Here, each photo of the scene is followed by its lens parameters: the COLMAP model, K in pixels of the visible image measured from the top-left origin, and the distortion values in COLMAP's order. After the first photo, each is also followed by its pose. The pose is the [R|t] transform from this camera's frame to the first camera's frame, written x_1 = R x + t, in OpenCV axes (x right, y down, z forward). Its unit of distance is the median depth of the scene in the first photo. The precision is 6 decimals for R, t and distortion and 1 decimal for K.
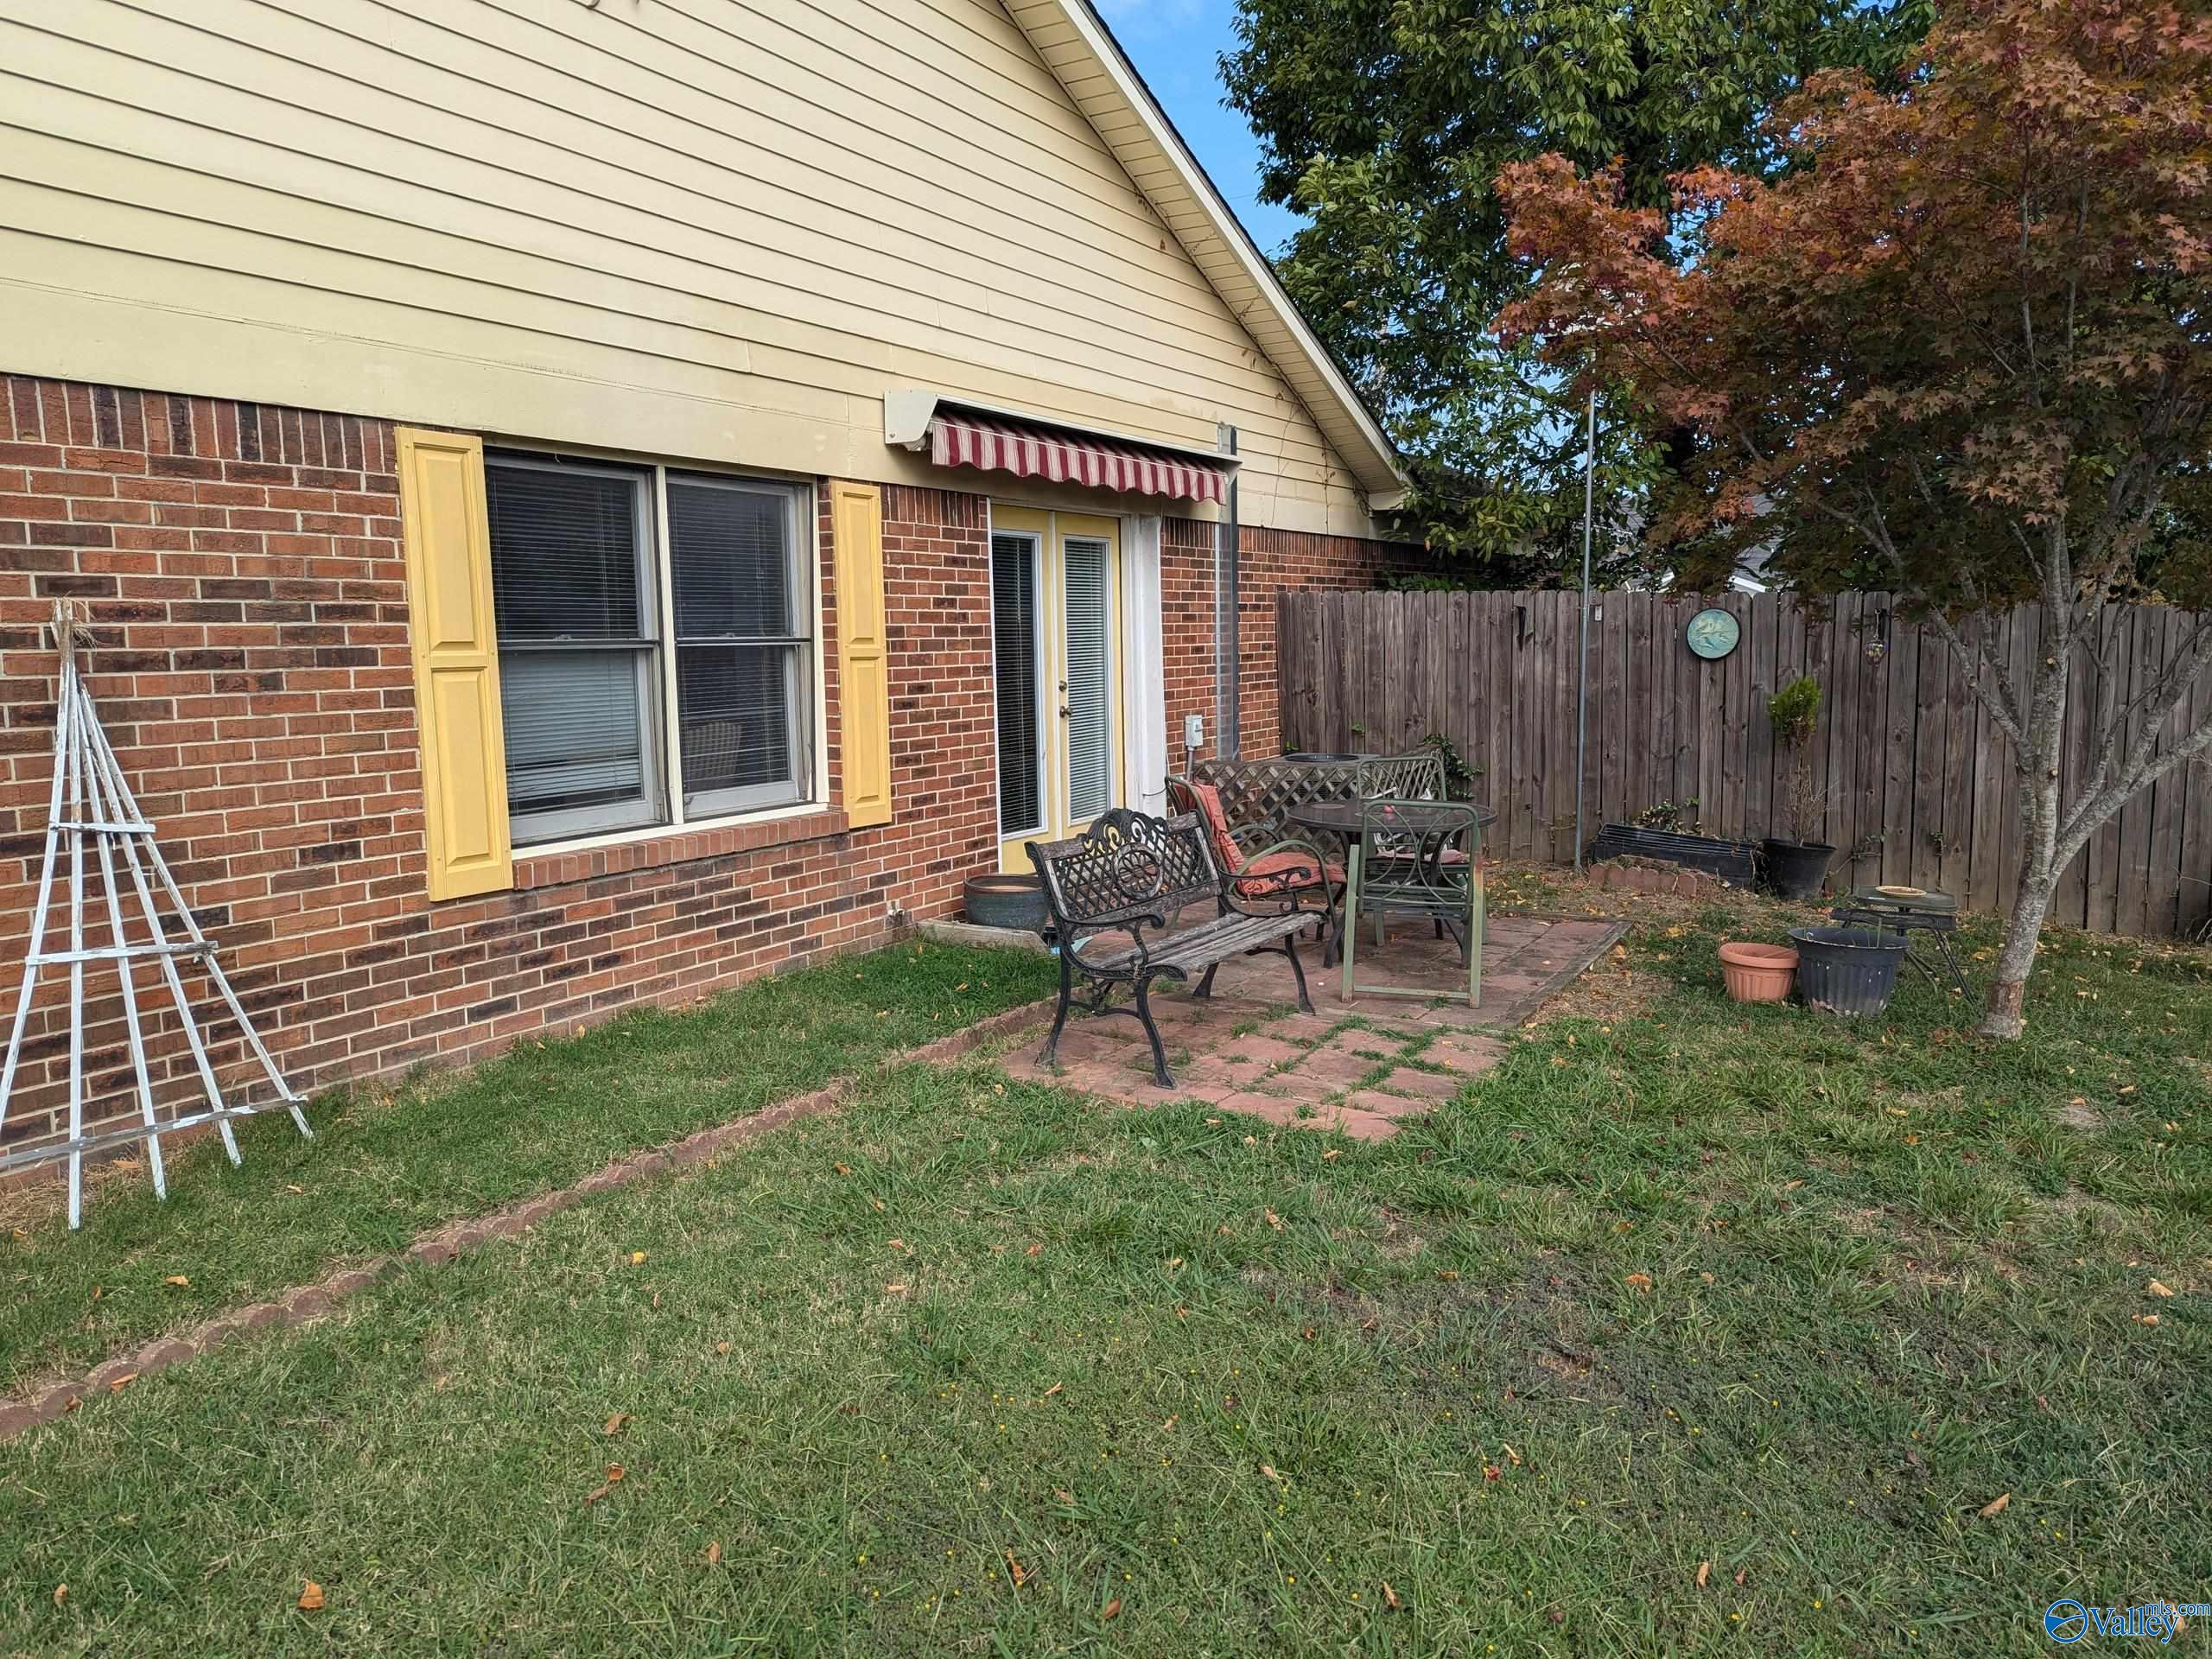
lens RADIAL K [[1535.7, 0, 1102.3], [0, 1535.7, 823.5], [0, 0, 1]] dist [-0.003353, -0.001089]
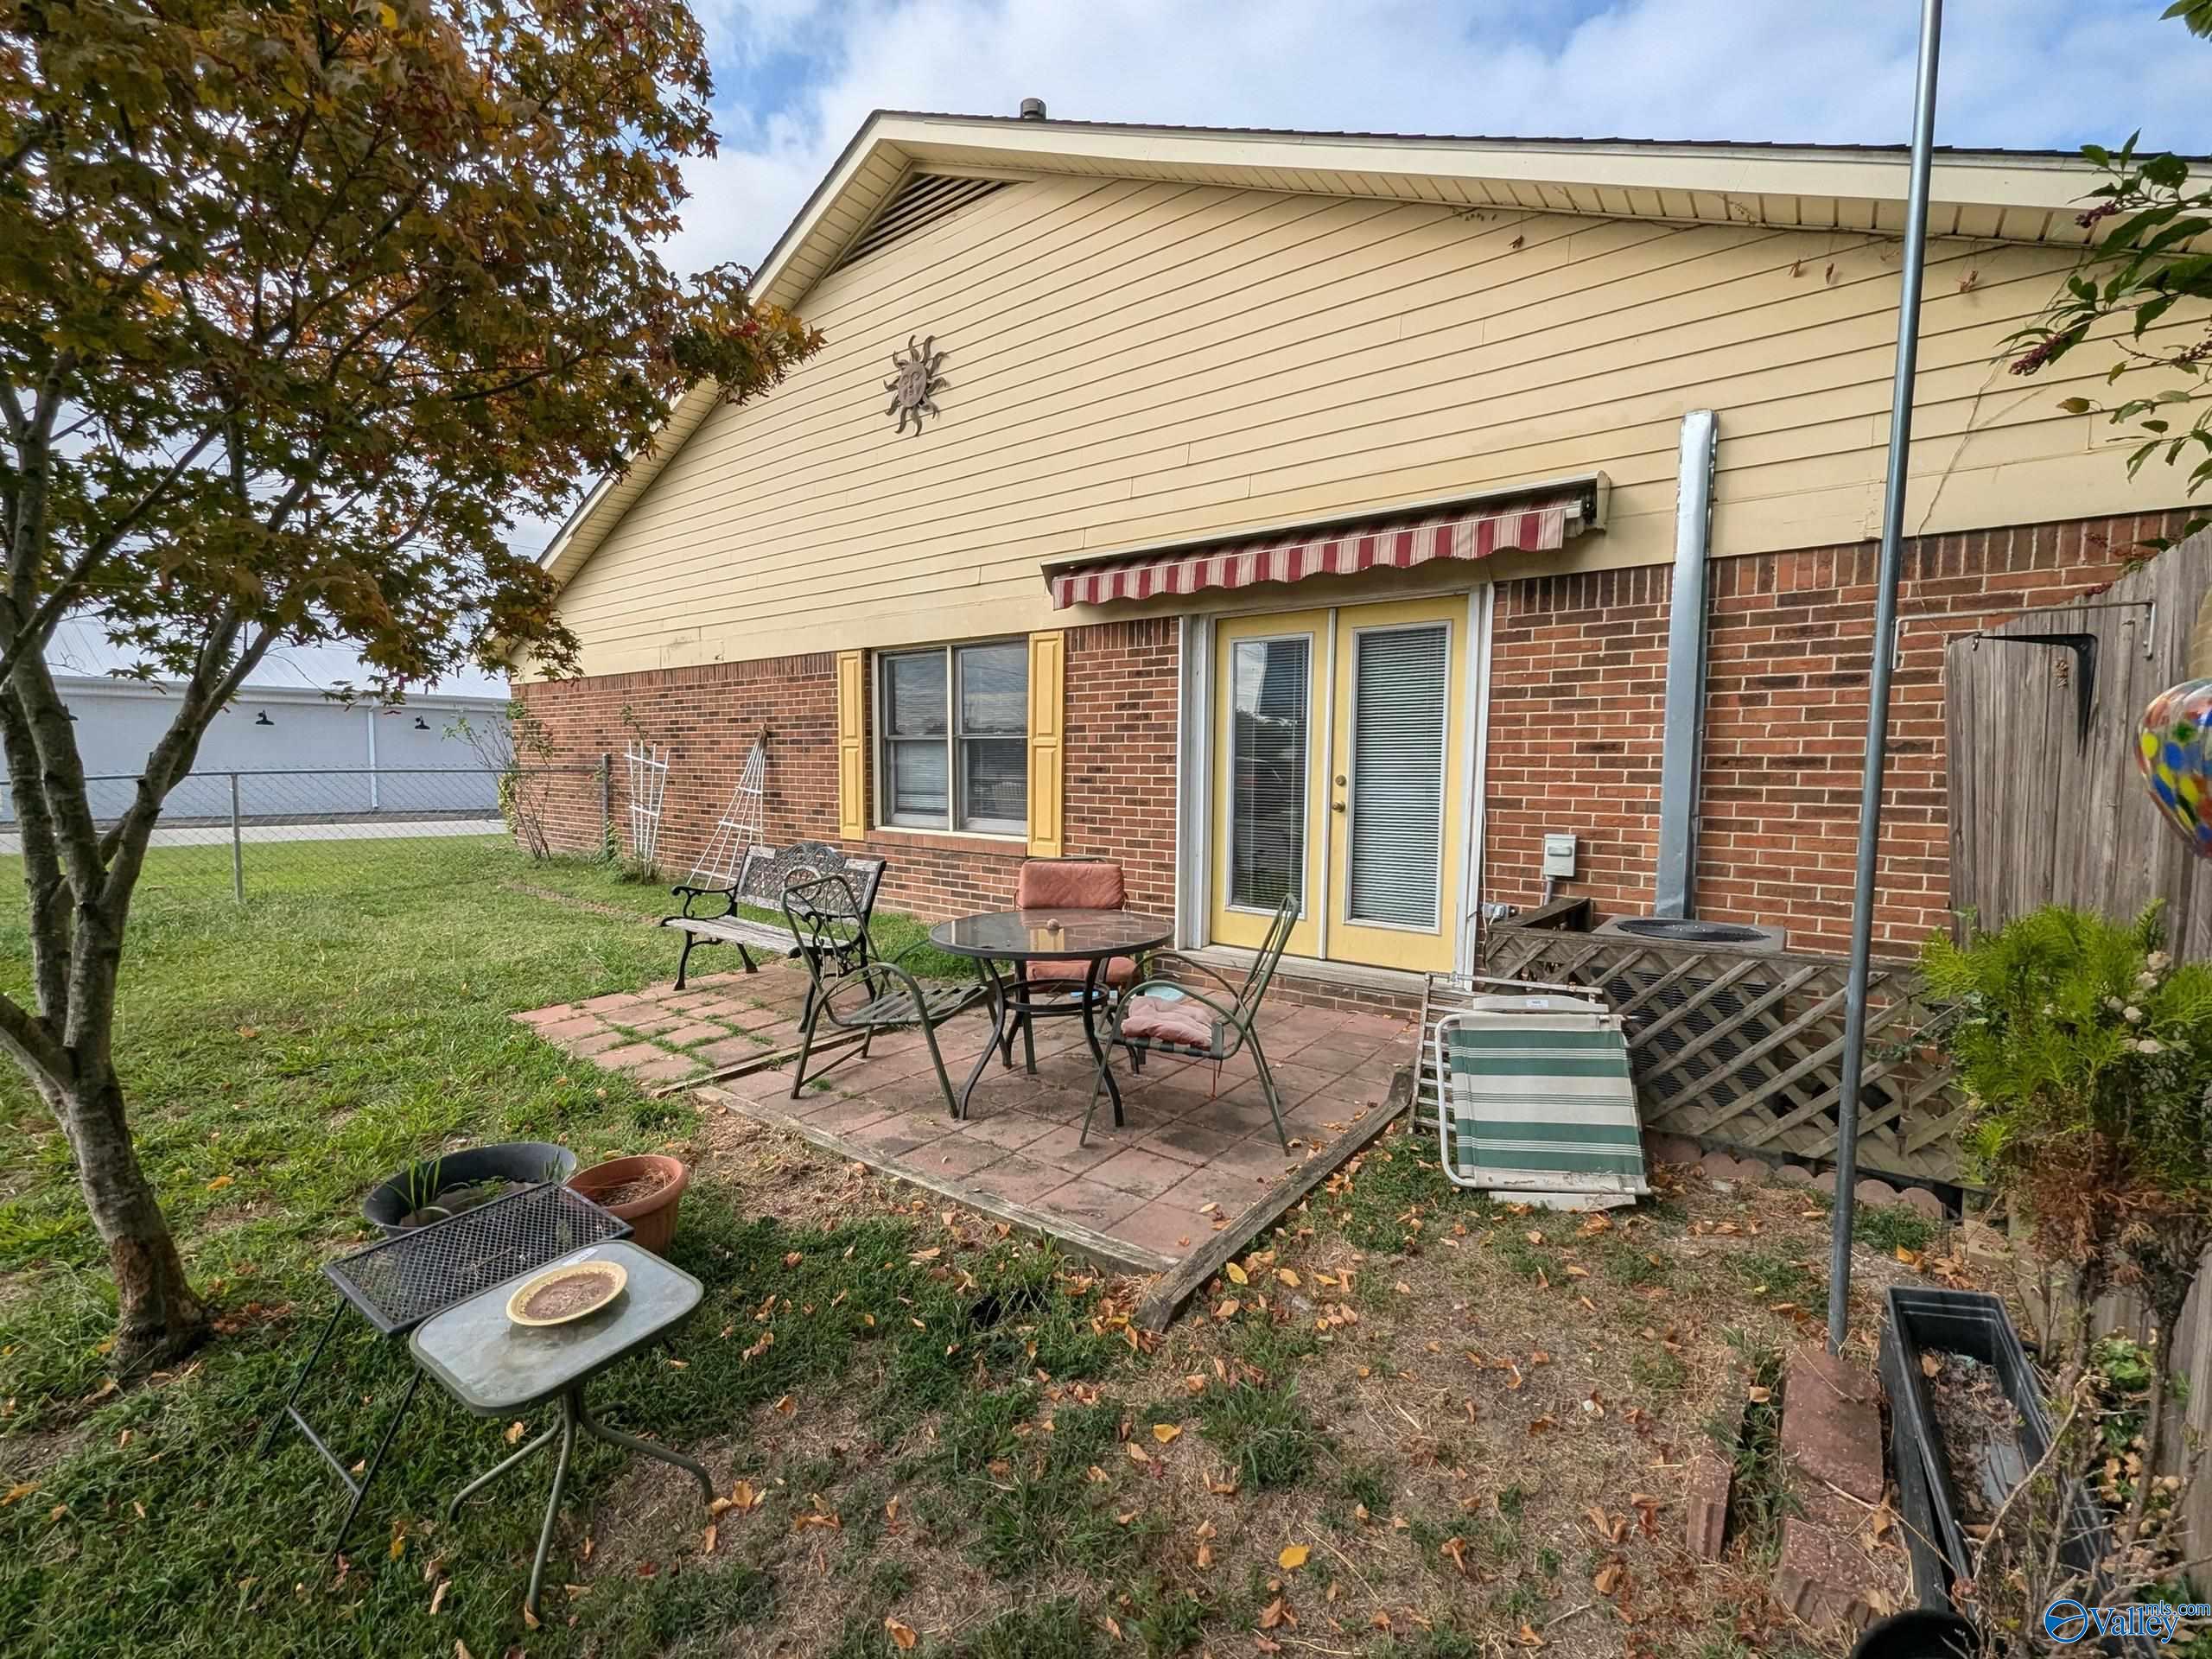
lens RADIAL K [[908.6, 0, 1097.0], [0, 908.6, 825.9], [0, 0, 1]] dist [-0.000178, -0.000102]
pose [[-0.116798, 0.087652, -0.989280, 0.680840], [-0.124188, 0.986991, 0.102111, -0.119391], [0.985361, 0.134783, -0.104393, 1.073061]]
